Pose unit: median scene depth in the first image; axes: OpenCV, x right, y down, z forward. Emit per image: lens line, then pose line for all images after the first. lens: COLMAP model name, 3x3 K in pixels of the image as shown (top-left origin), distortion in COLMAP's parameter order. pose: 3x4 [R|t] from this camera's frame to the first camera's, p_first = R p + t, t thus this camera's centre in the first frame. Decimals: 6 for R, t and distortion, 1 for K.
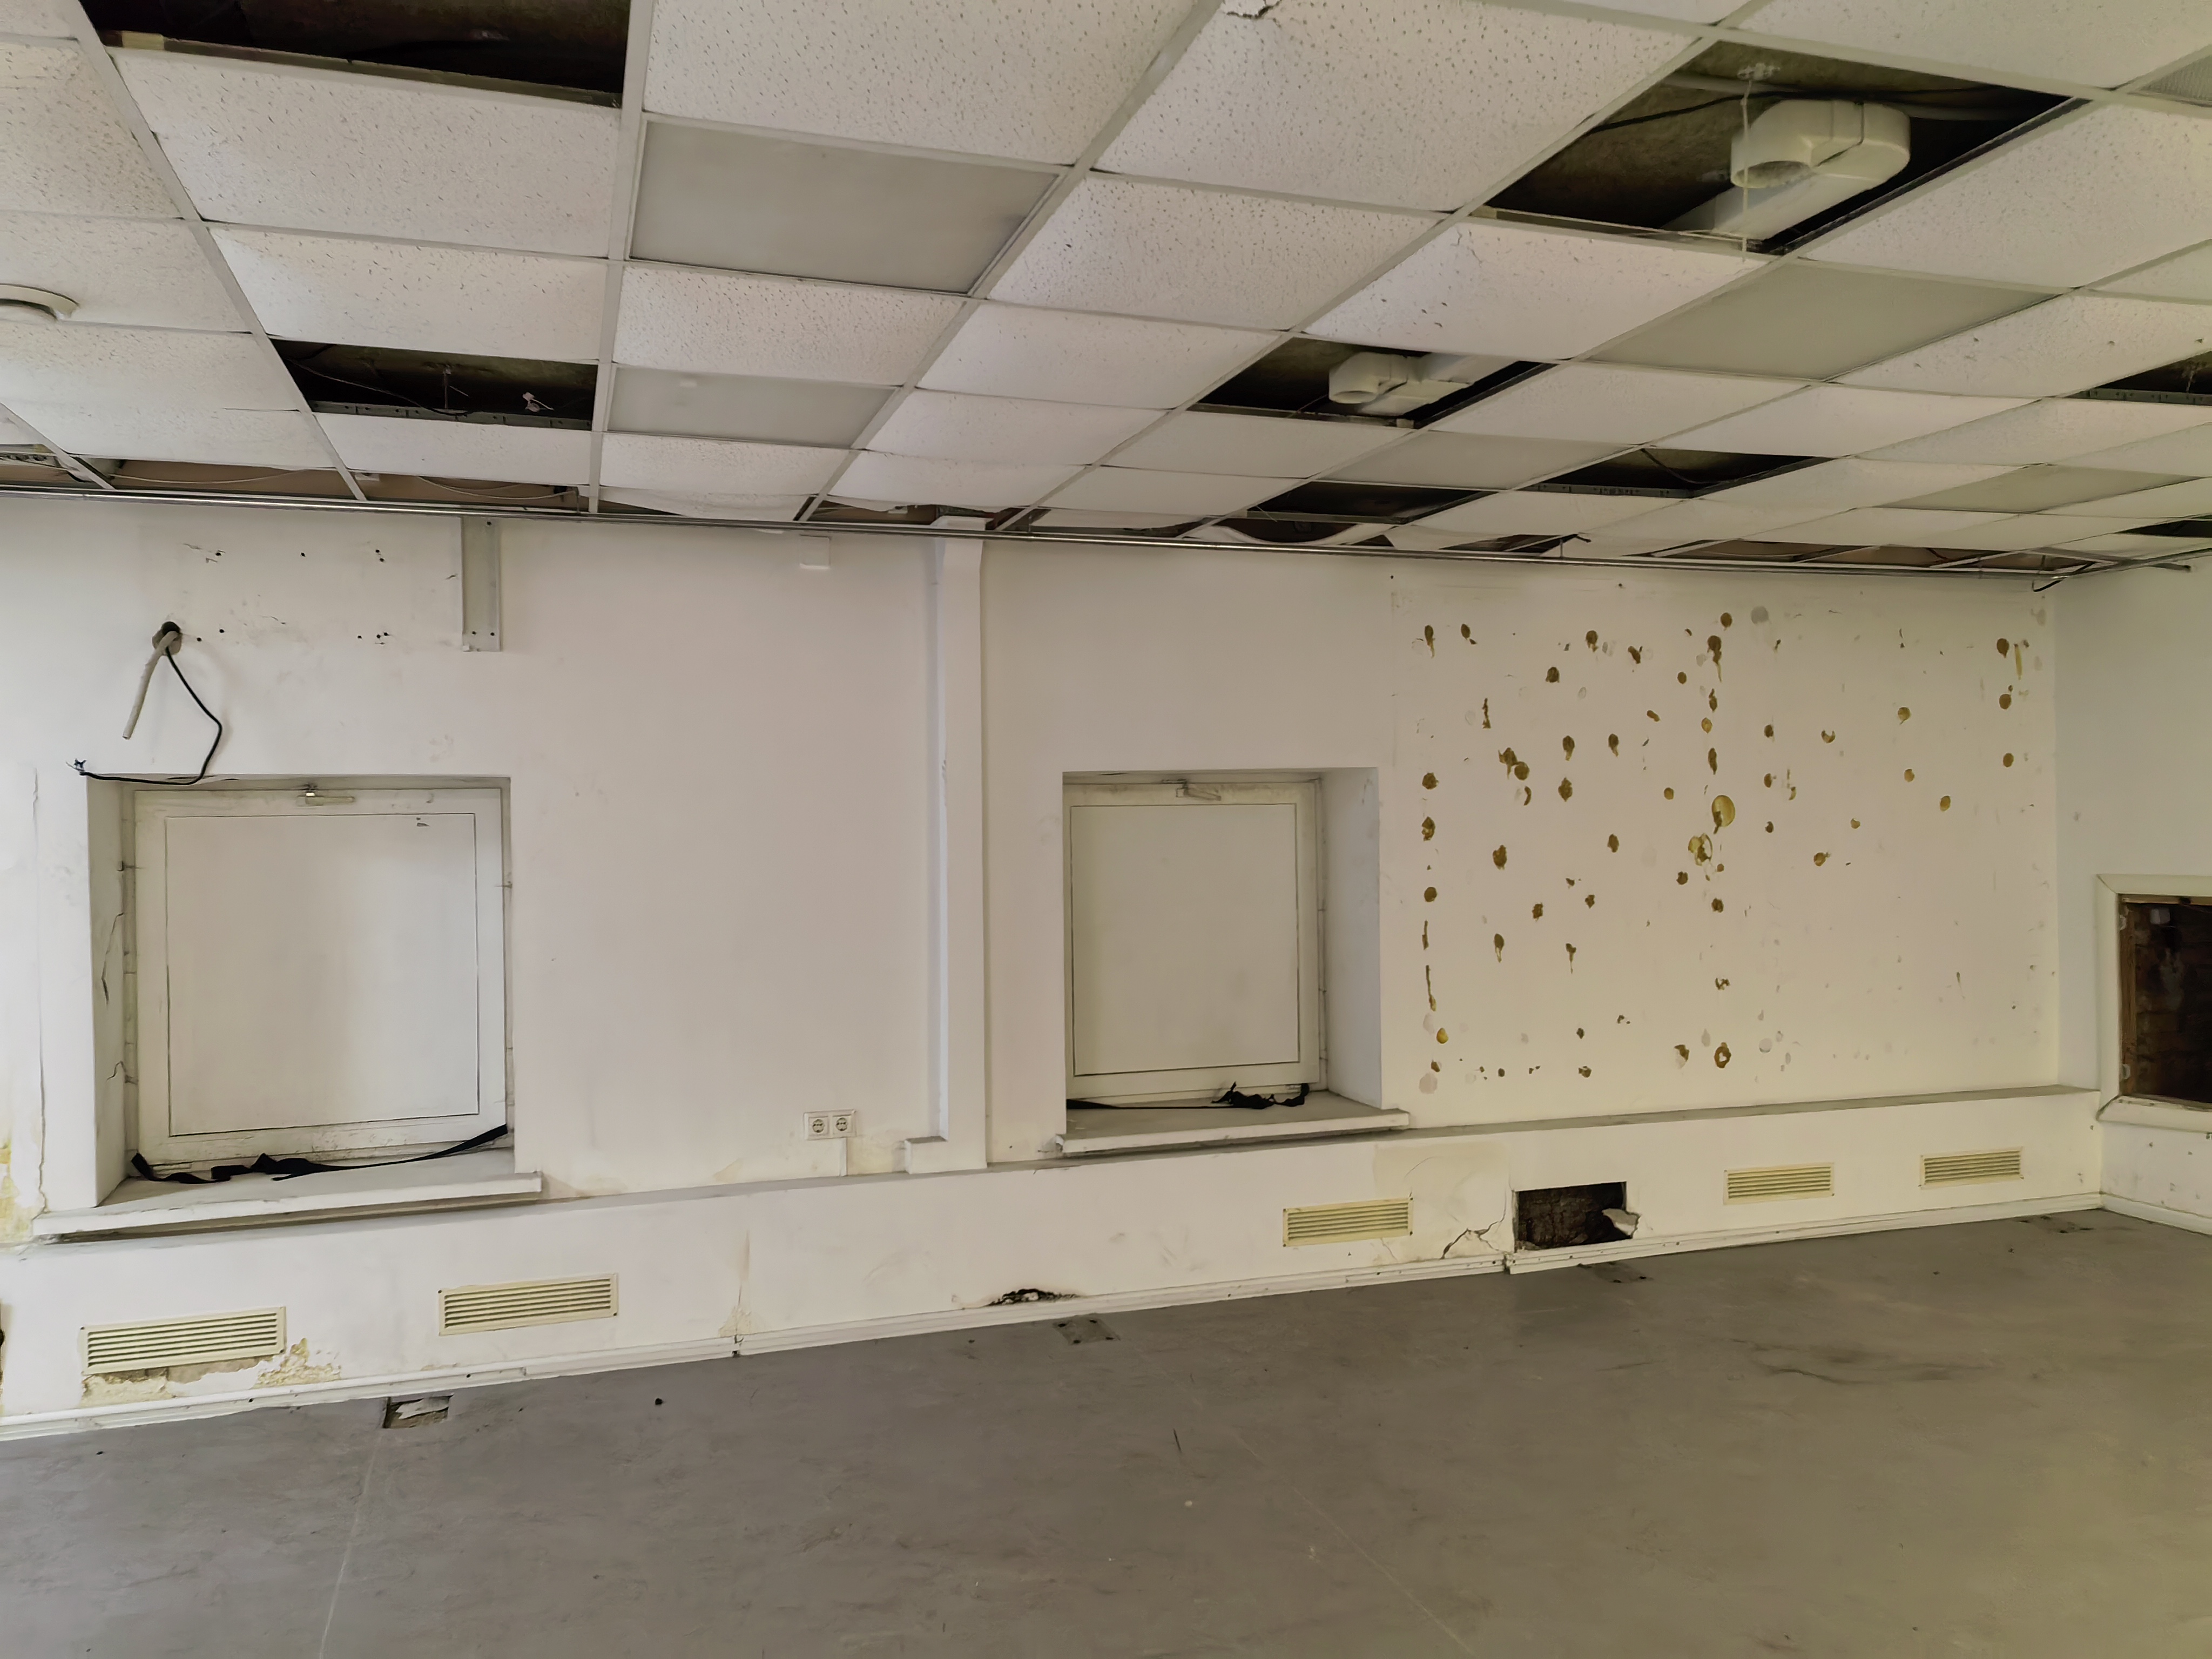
lens RADIAL K [[1699.3, 0, 1108.0], [0, 1699.3, 834.1], [0, 0, 1]] dist [0.027113, 0.034045]
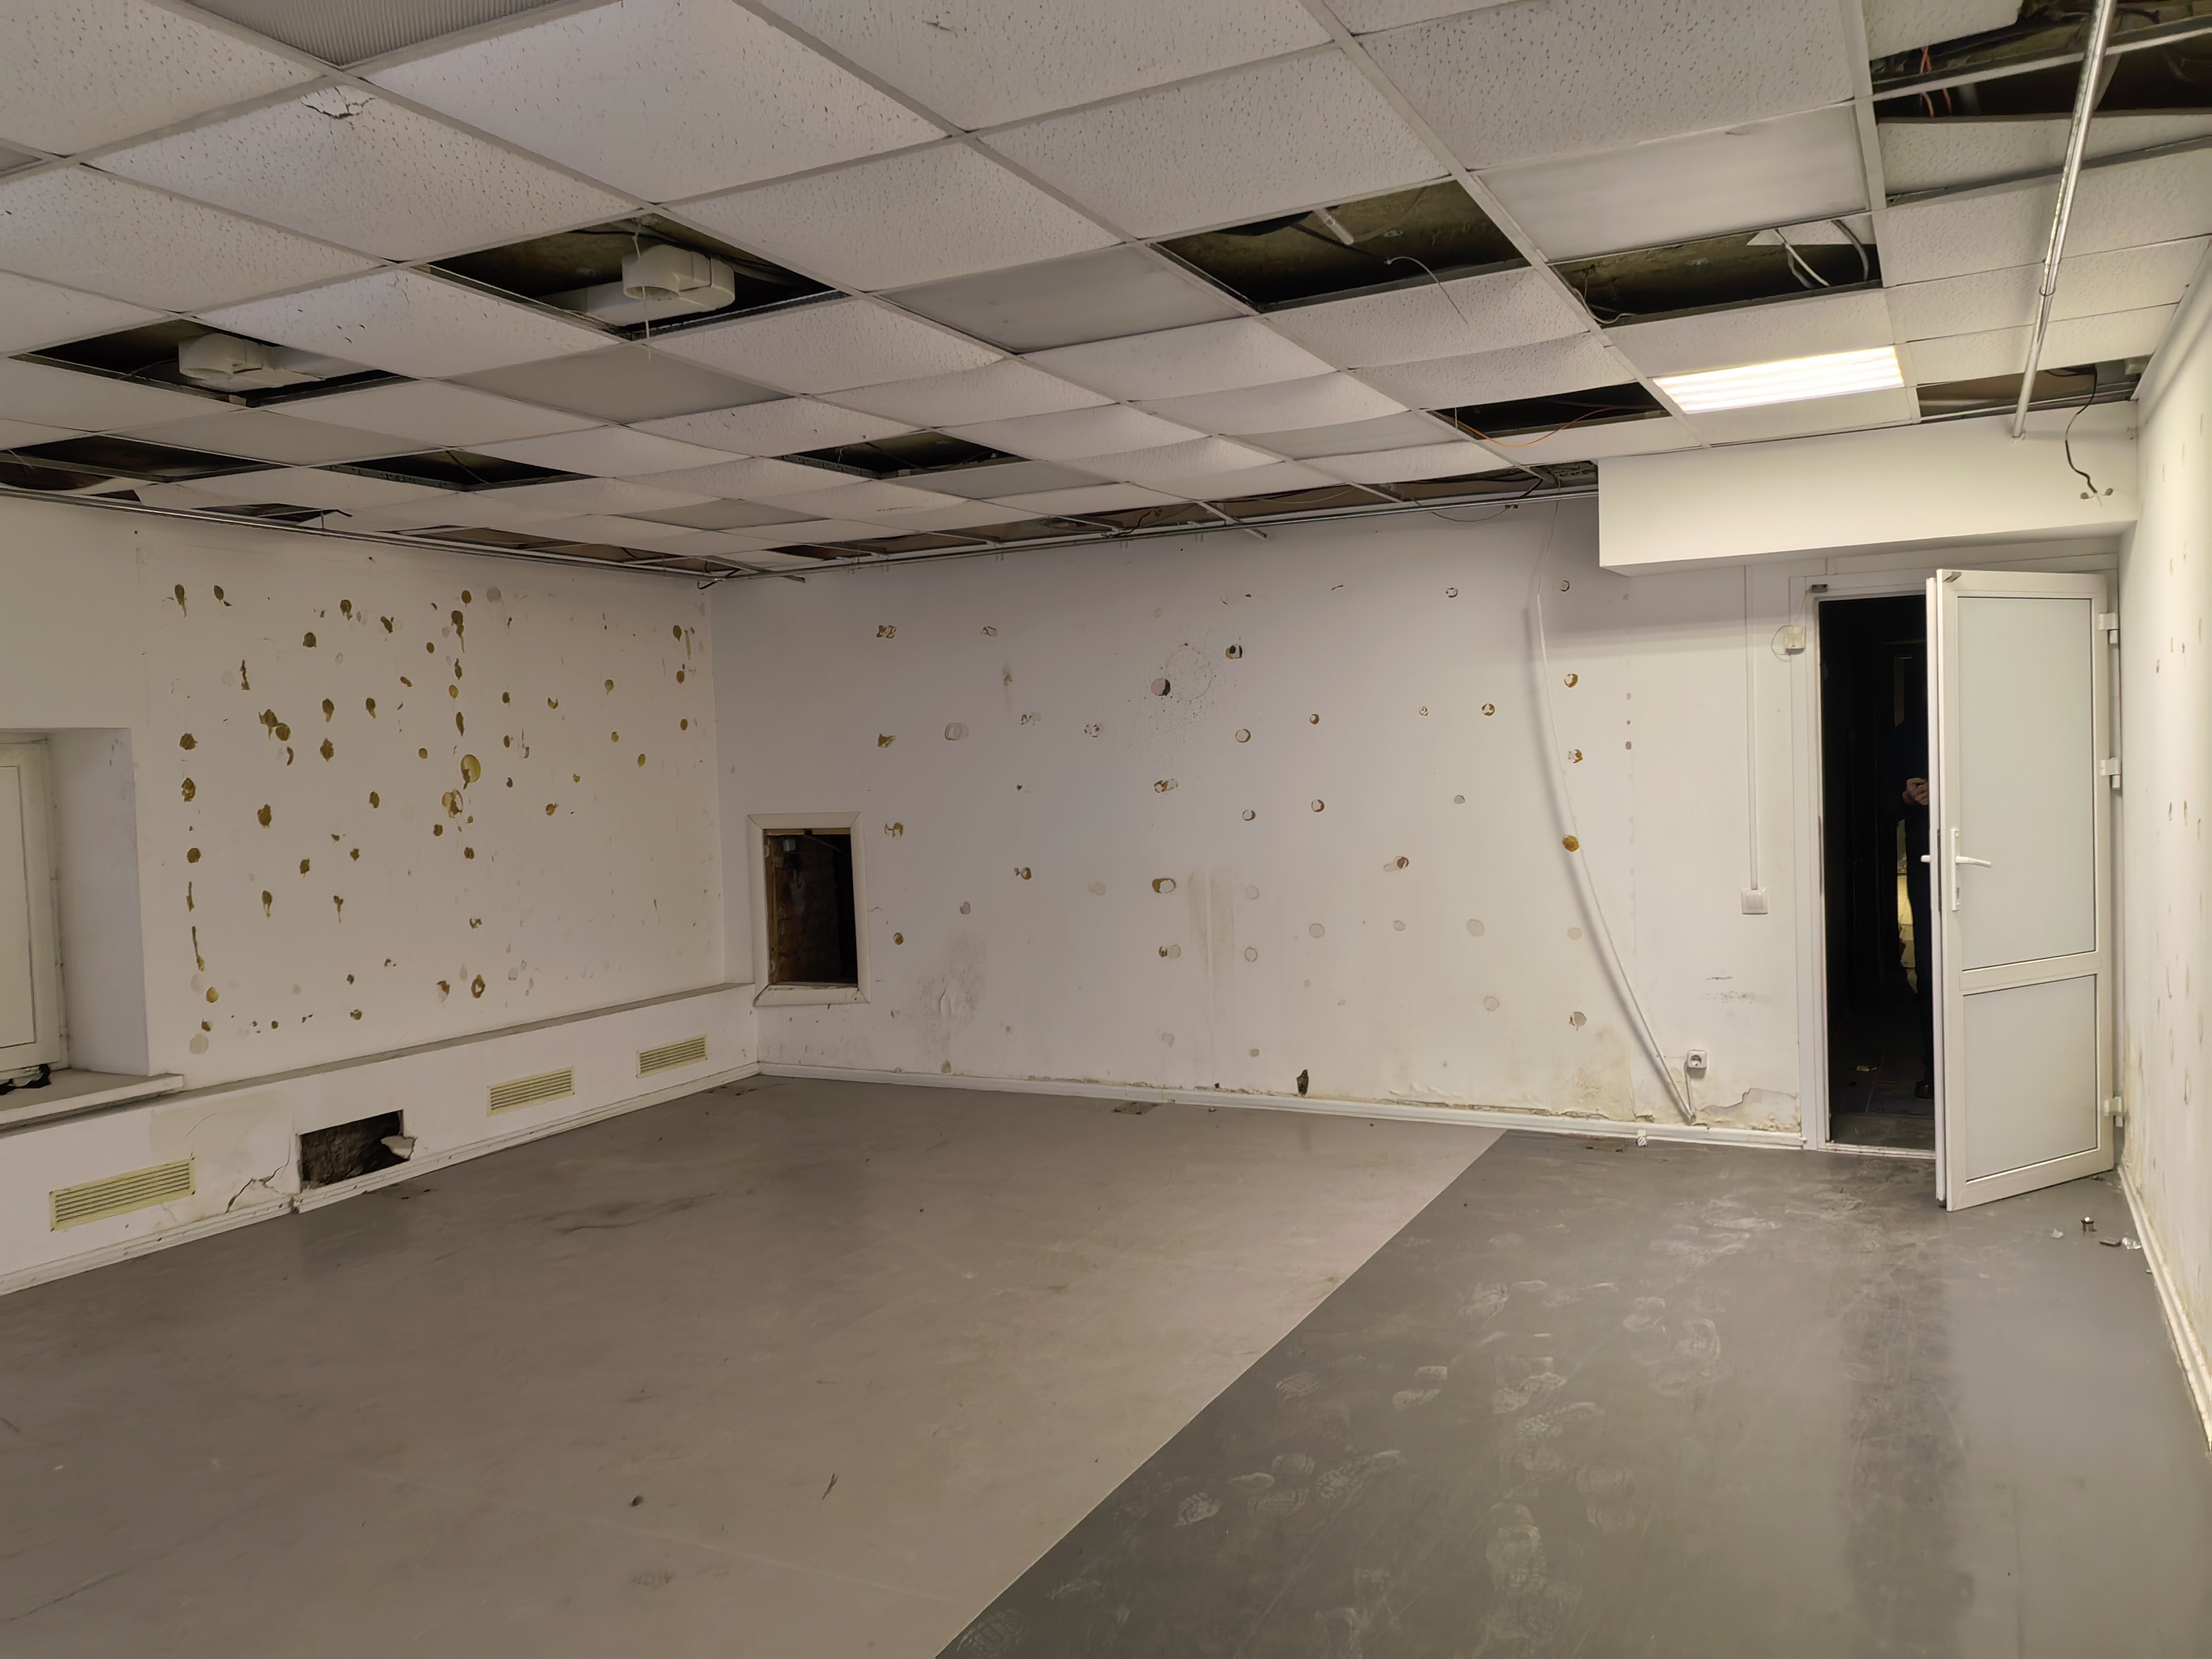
lens RADIAL K [[1699.3, 0, 1109.7], [0, 1699.3, 840.4], [0, 0, 1]] dist [0.027113, 0.034045]
pose [[0.709356, -0.043774, 0.703490, -0.136986], [0.026933, 0.999024, 0.035006, 0.005857], [-0.704335, -0.005884, 0.709843, -0.093641]]
